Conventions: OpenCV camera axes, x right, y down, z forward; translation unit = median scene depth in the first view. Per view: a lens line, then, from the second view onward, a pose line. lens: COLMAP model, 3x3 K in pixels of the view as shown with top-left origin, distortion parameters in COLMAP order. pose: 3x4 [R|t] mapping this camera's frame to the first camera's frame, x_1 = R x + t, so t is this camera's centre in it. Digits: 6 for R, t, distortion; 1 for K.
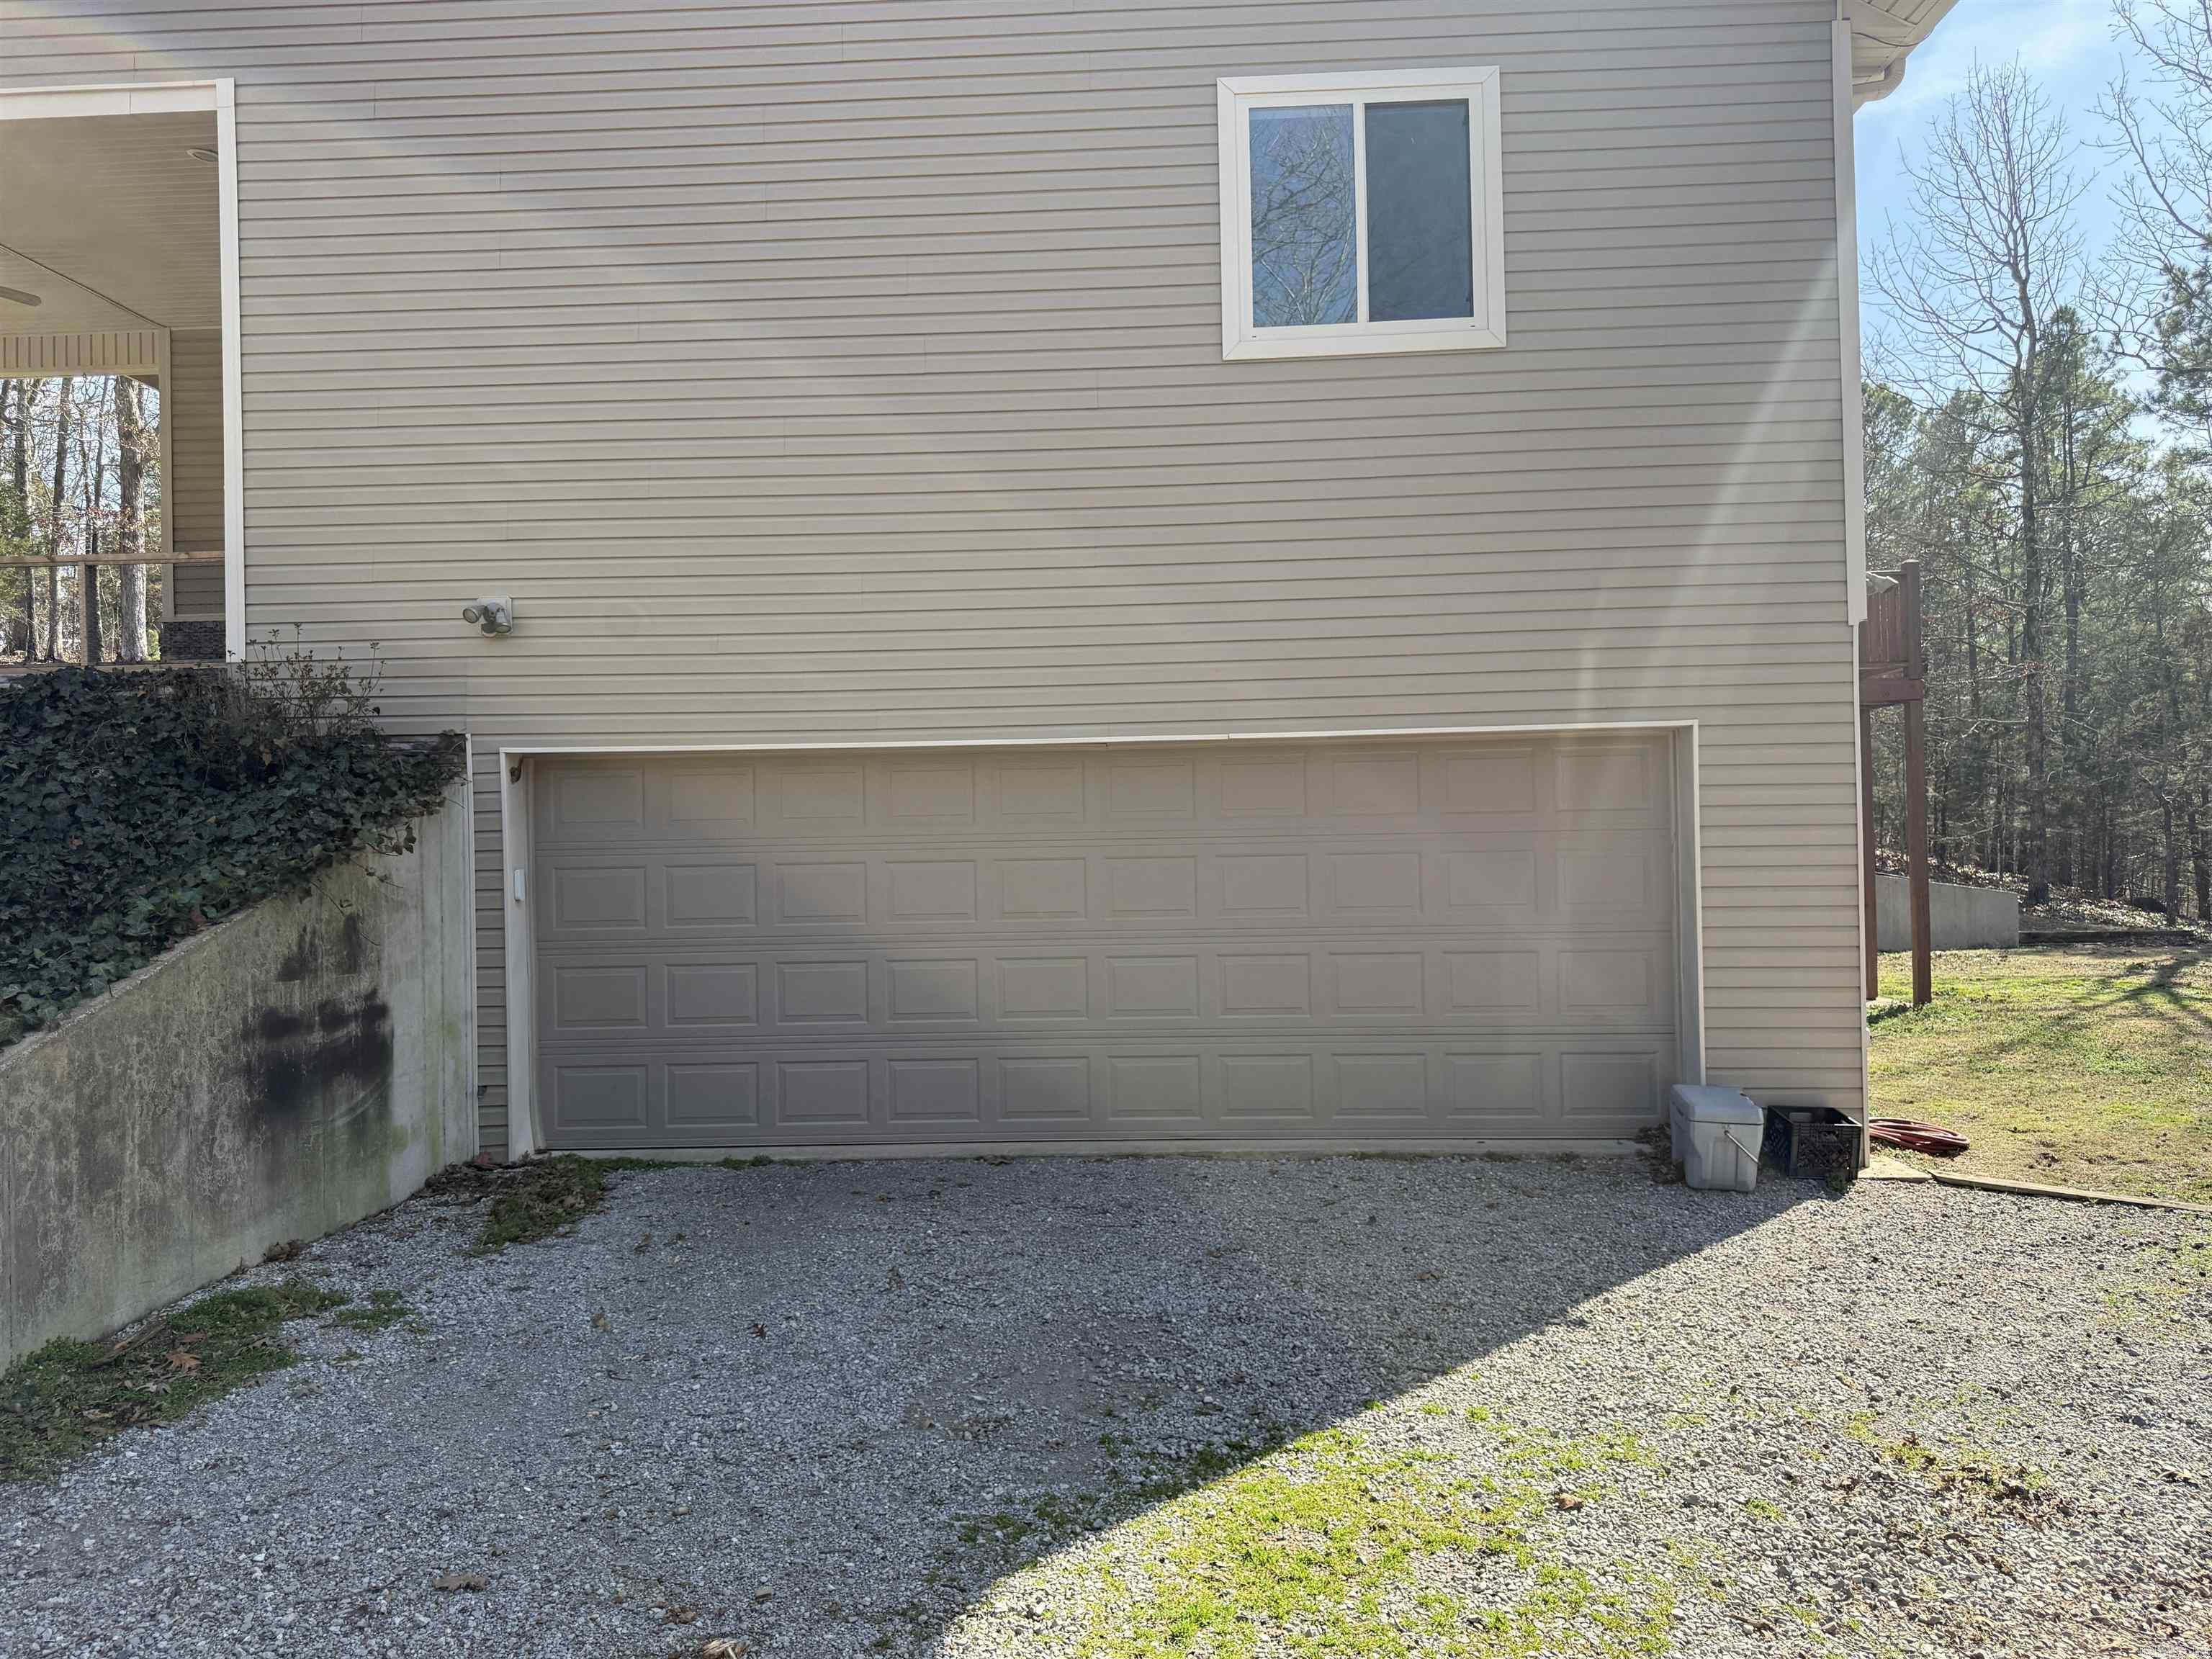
lens RADIAL K [[1537.5, 0, 1101.3], [0, 1537.5, 828.5], [0, 0, 1]] dist [0.022982, -0.029891]
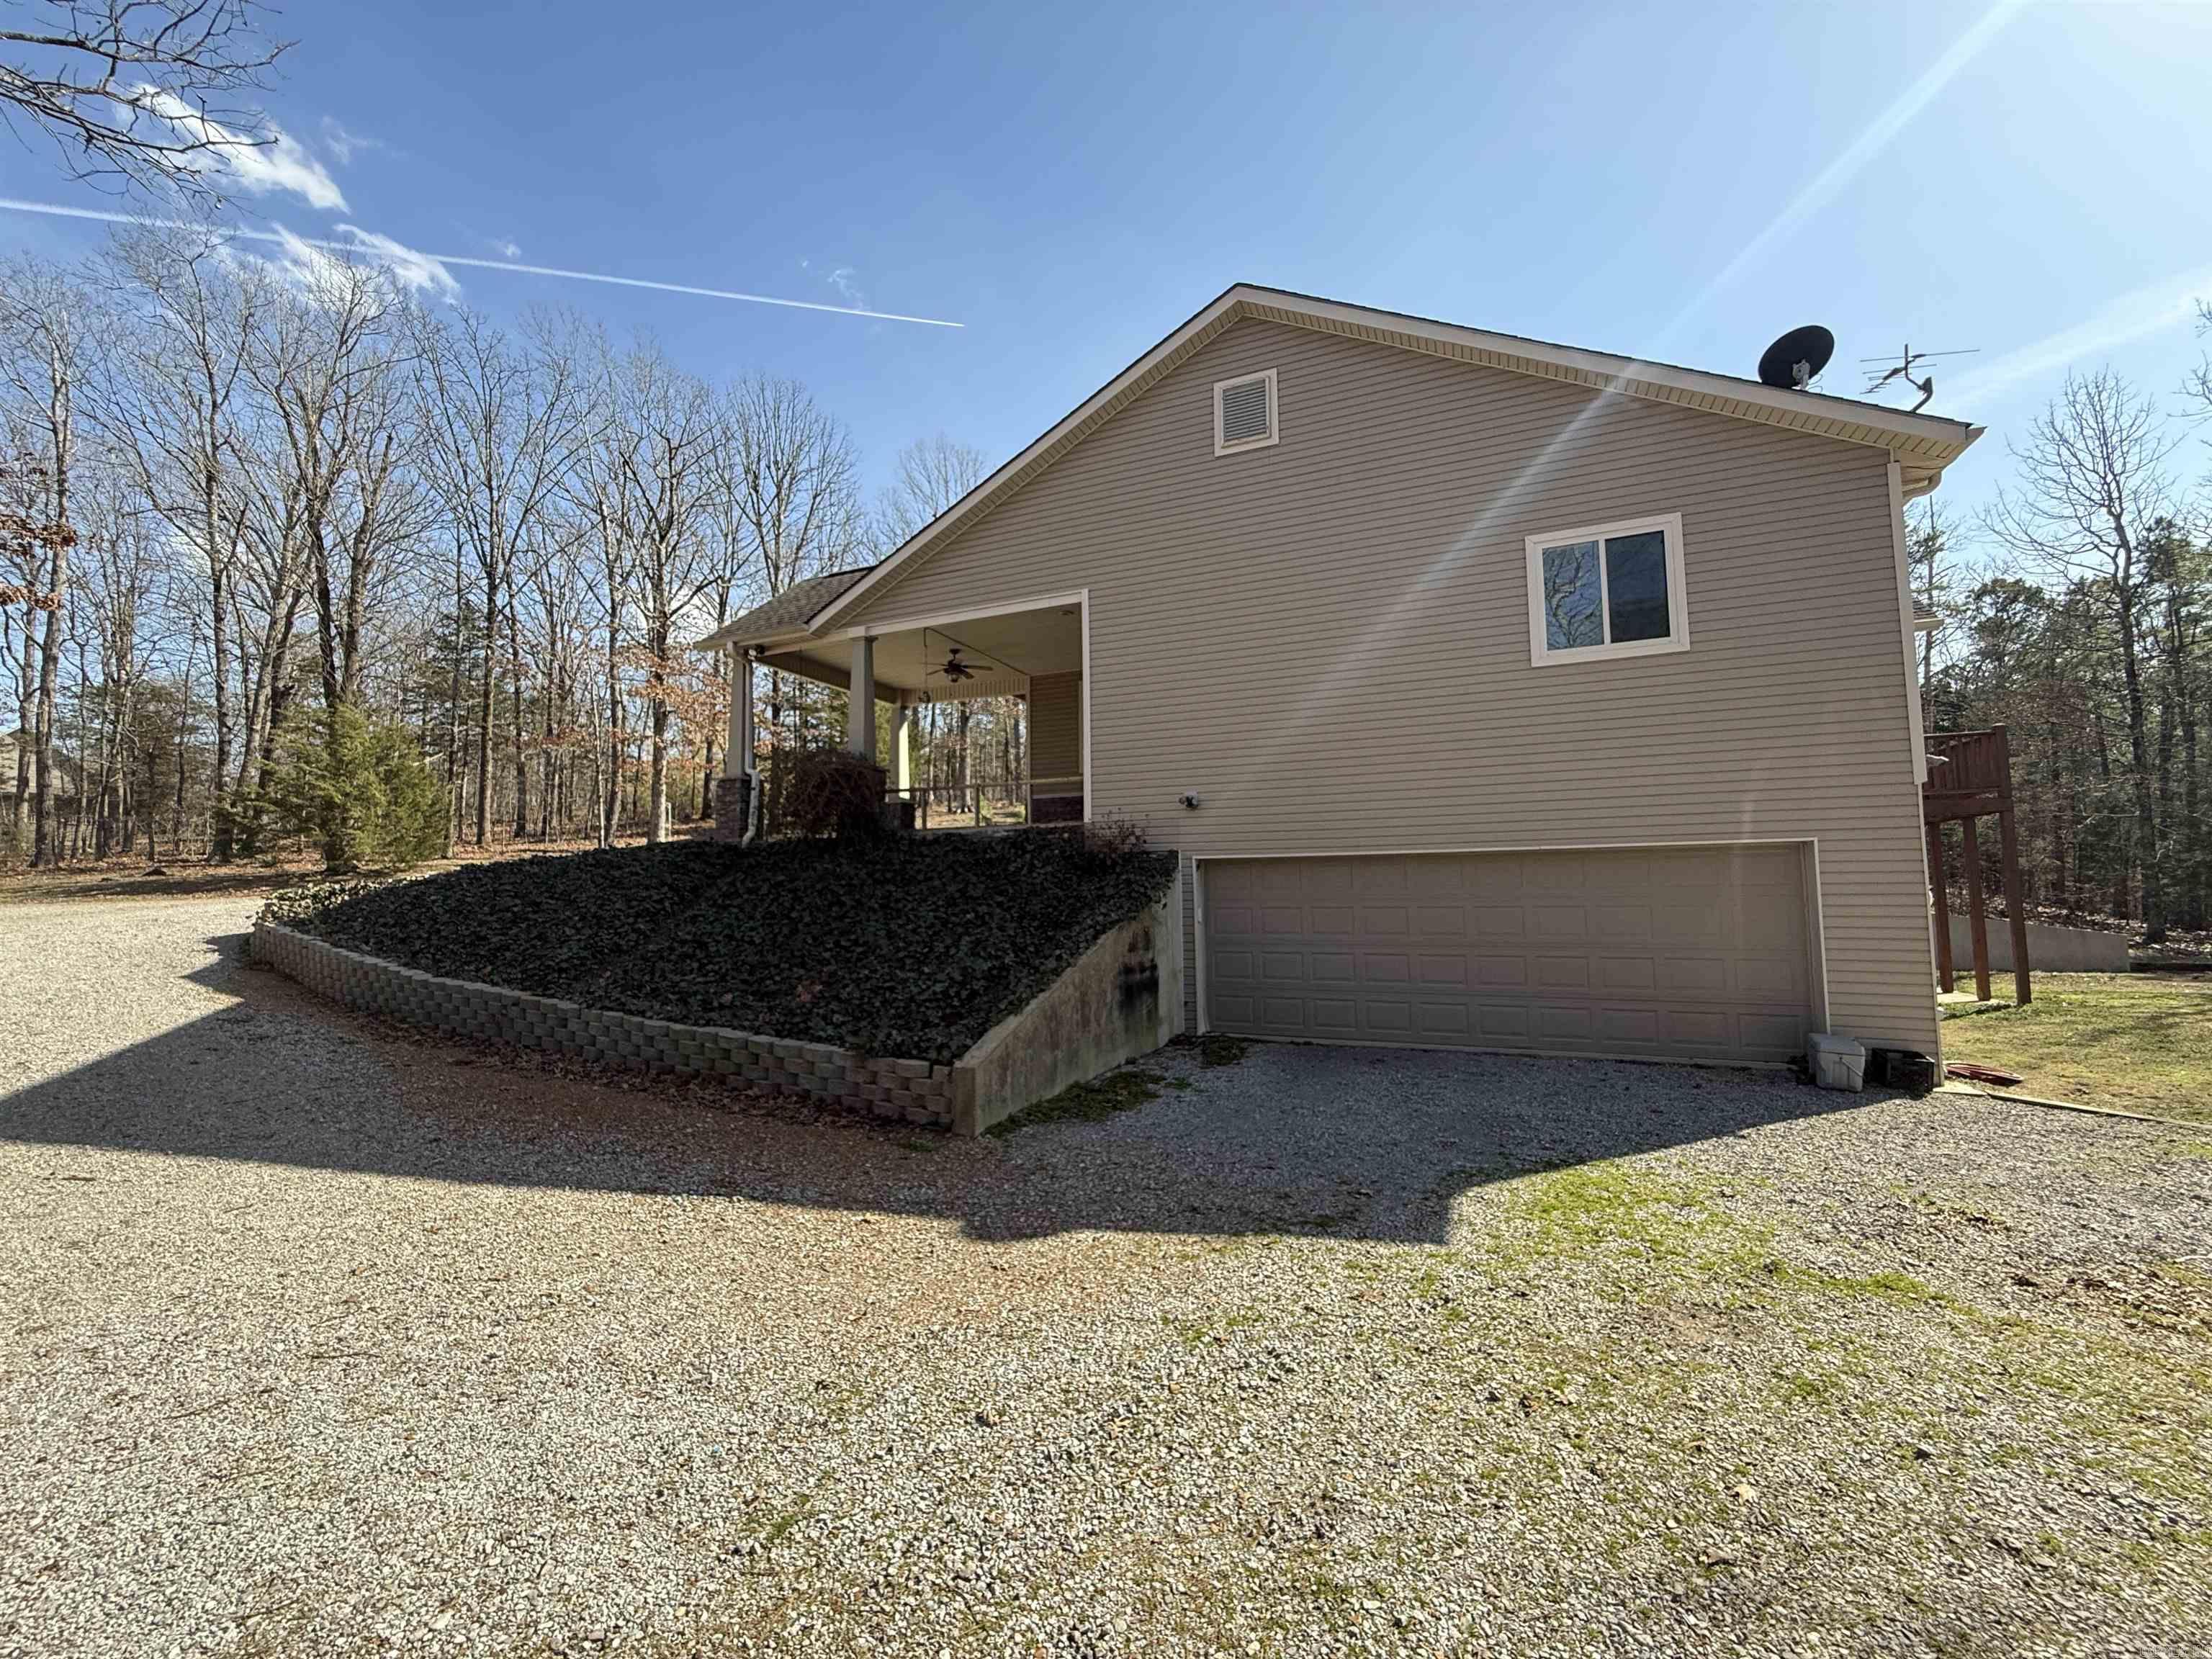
lens RADIAL K [[880.7, 0, 1100.3], [0, 880.7, 828.1], [0, 0, 1]] dist [0.000513, 0.000245]
pose [[0.936167, -0.017840, -0.351102, -0.056540], [-0.003588, 0.998175, -0.060287, -0.015351], [0.351537, 0.057698, 0.934394, -0.326660]]
